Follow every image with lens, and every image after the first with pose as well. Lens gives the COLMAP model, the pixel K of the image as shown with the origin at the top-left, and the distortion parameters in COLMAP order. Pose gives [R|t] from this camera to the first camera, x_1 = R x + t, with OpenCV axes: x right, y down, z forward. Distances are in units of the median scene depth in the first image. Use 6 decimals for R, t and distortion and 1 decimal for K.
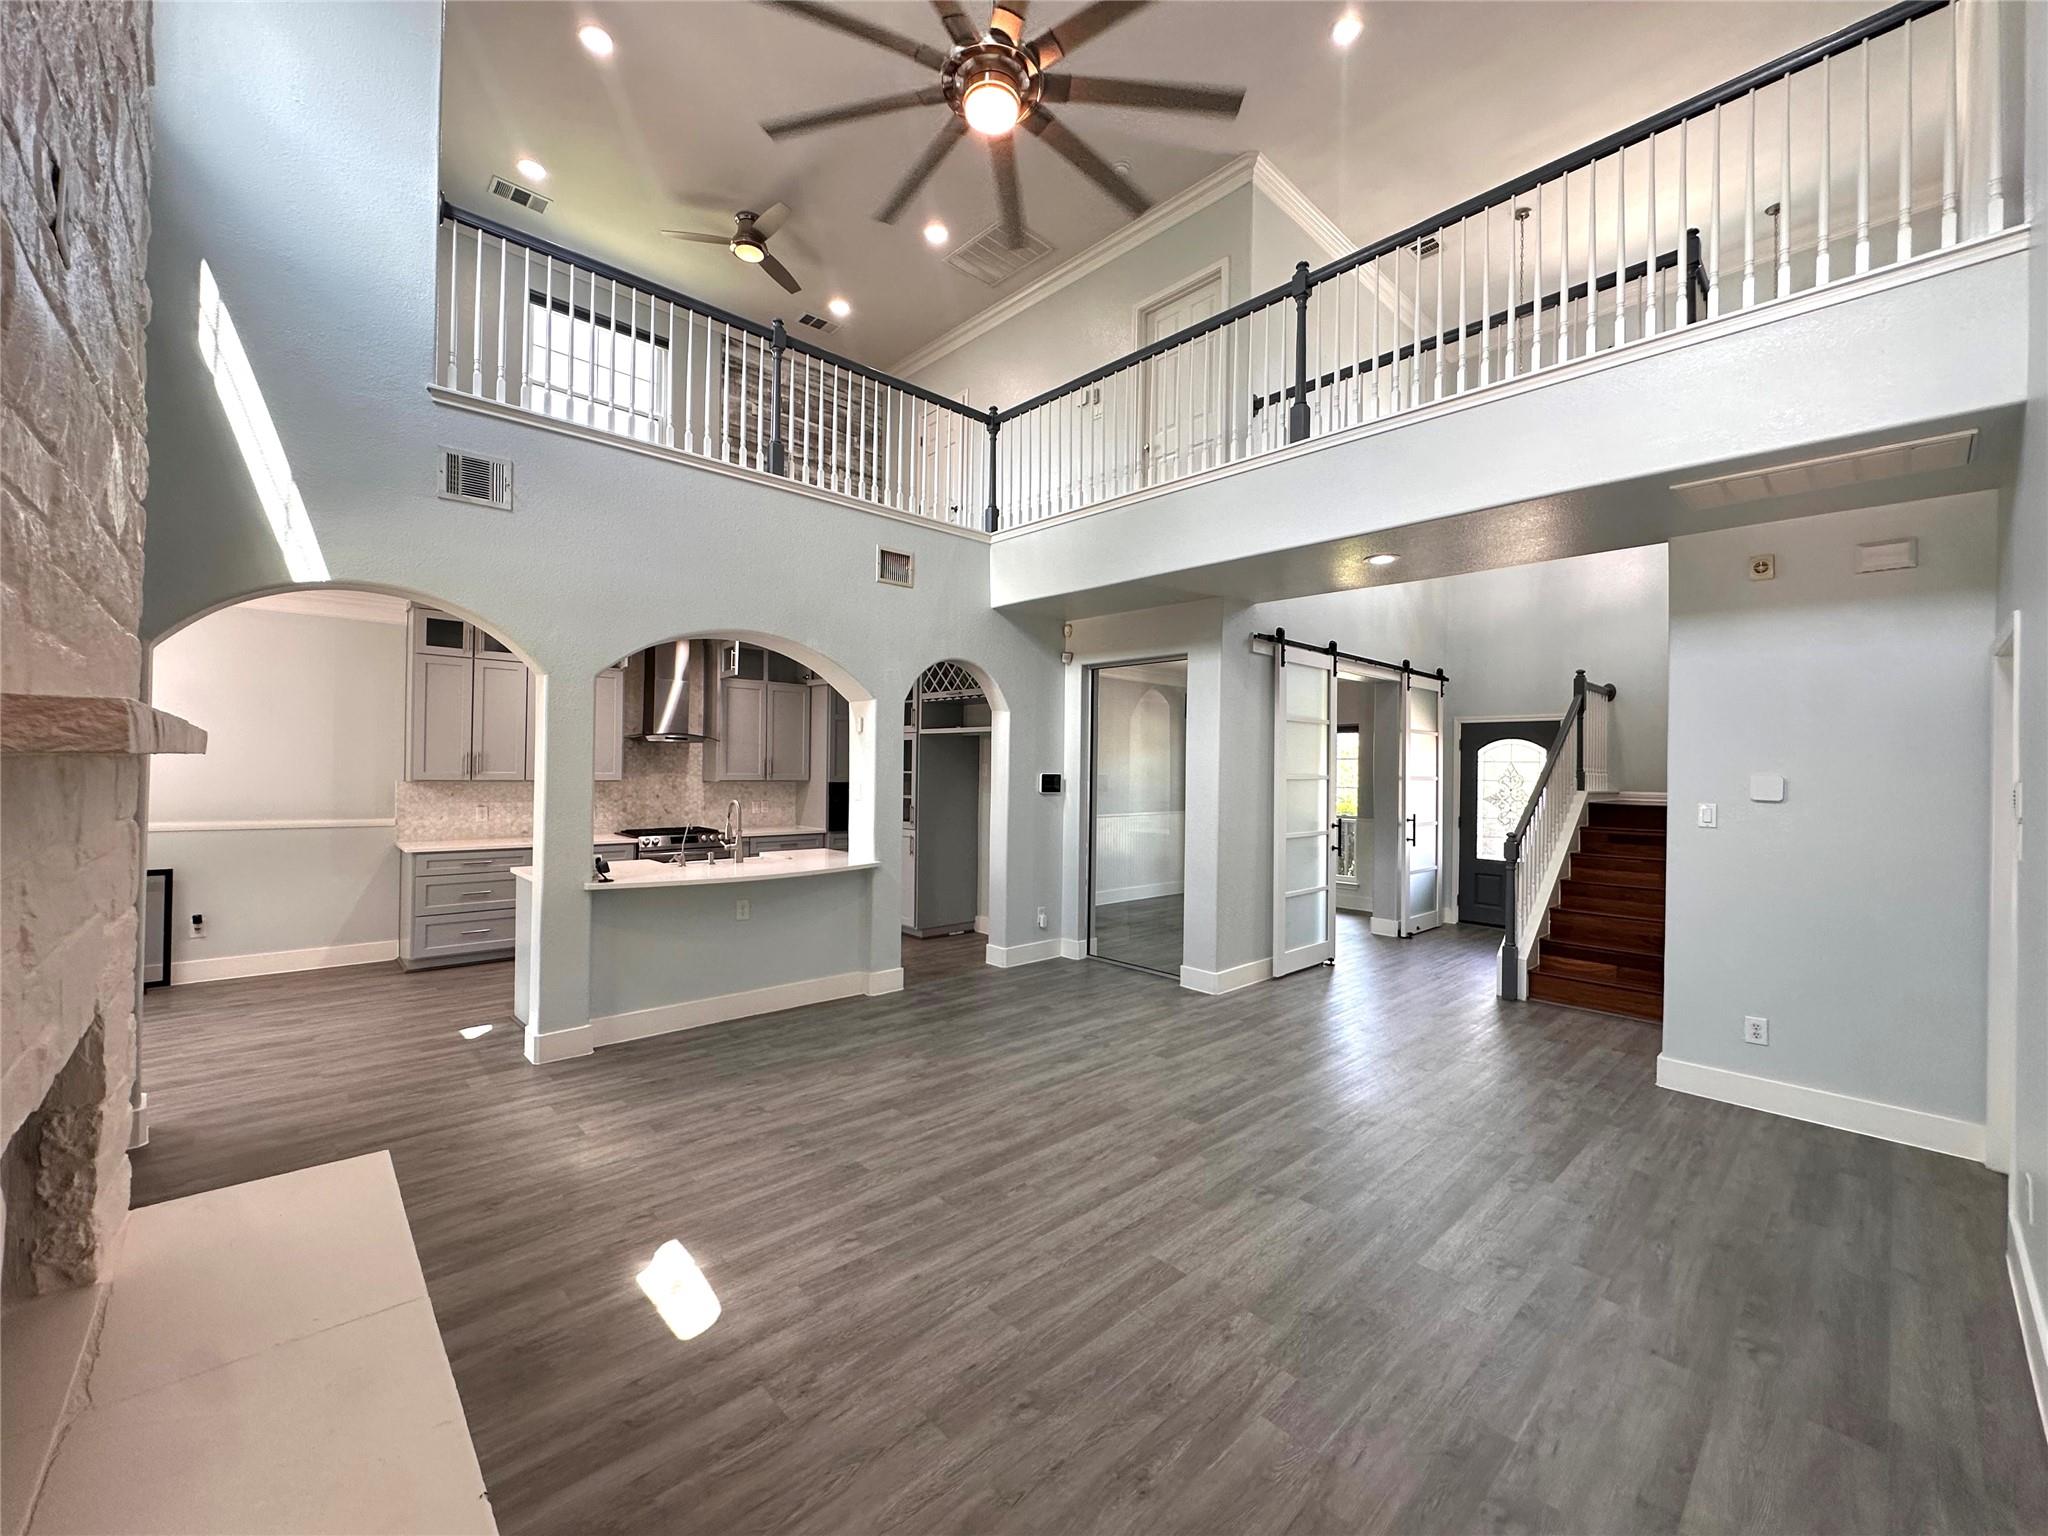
lens RADIAL K [[820.3, 0, 1020.6], [0, 820.3, 765.4], [0, 0, 1]] dist [-0.003796, 0.000858]
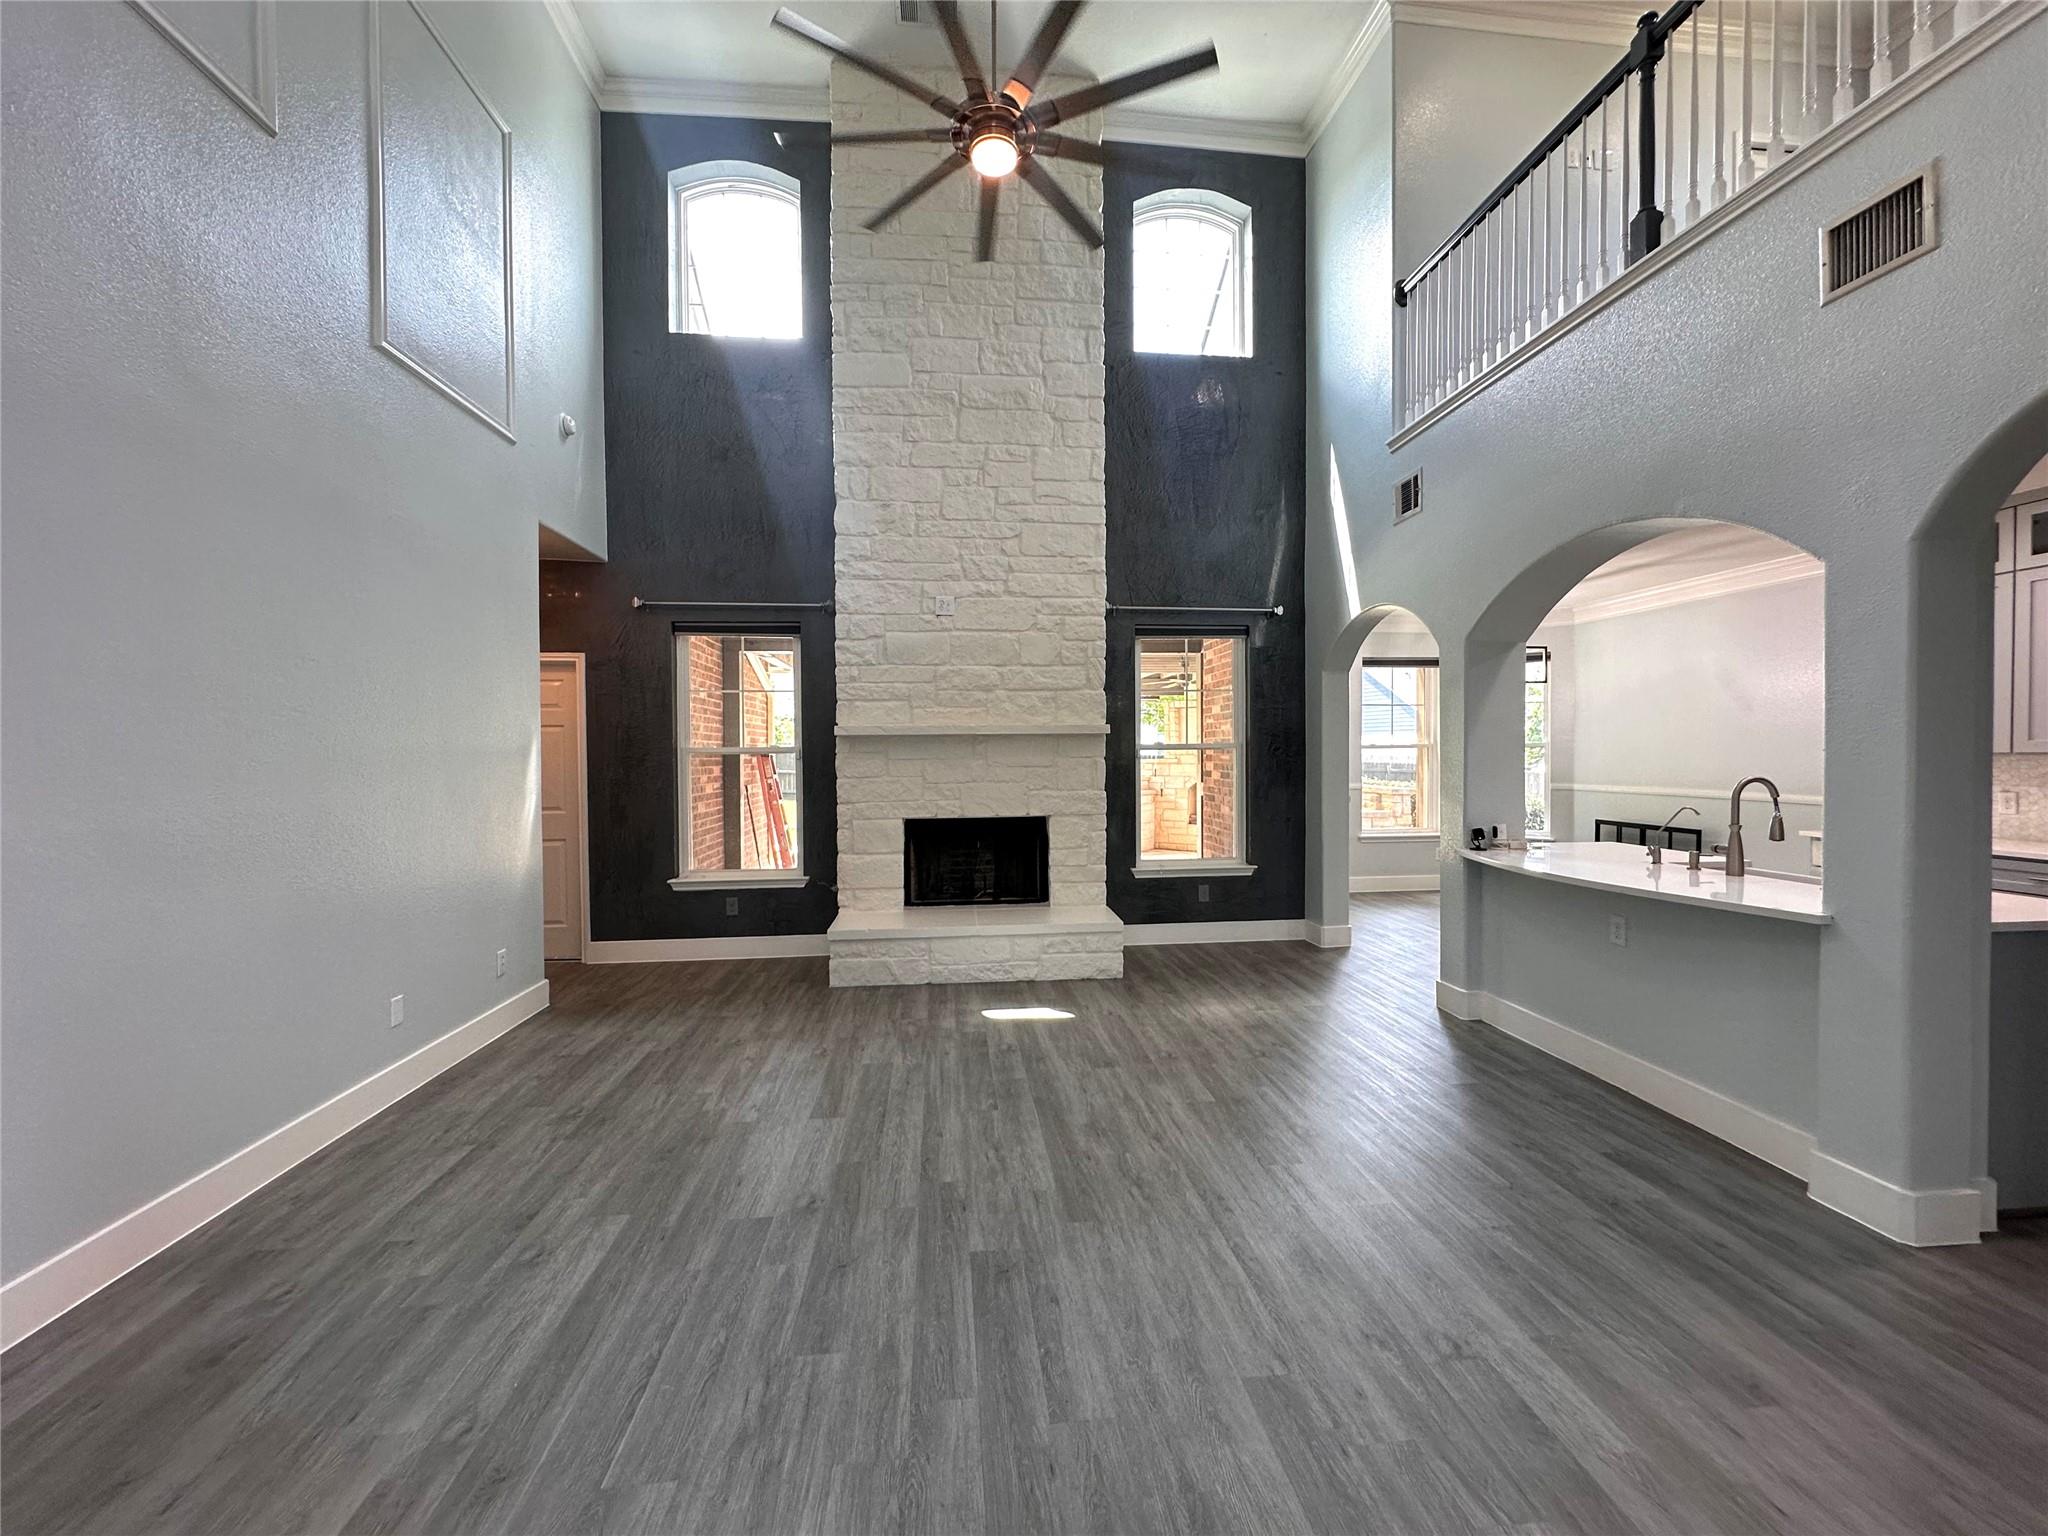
lens RADIAL K [[820.3, 0, 1027.5], [0, 820.3, 761.7], [0, 0, 1]] dist [-0.003796, 0.000858]
pose [[-0.598118, -0.002252, -0.801405, 0.773881], [-0.000033, 0.999996, -0.002785, 0.055839], [0.801408, -0.001639, -0.598116, 1.543427]]
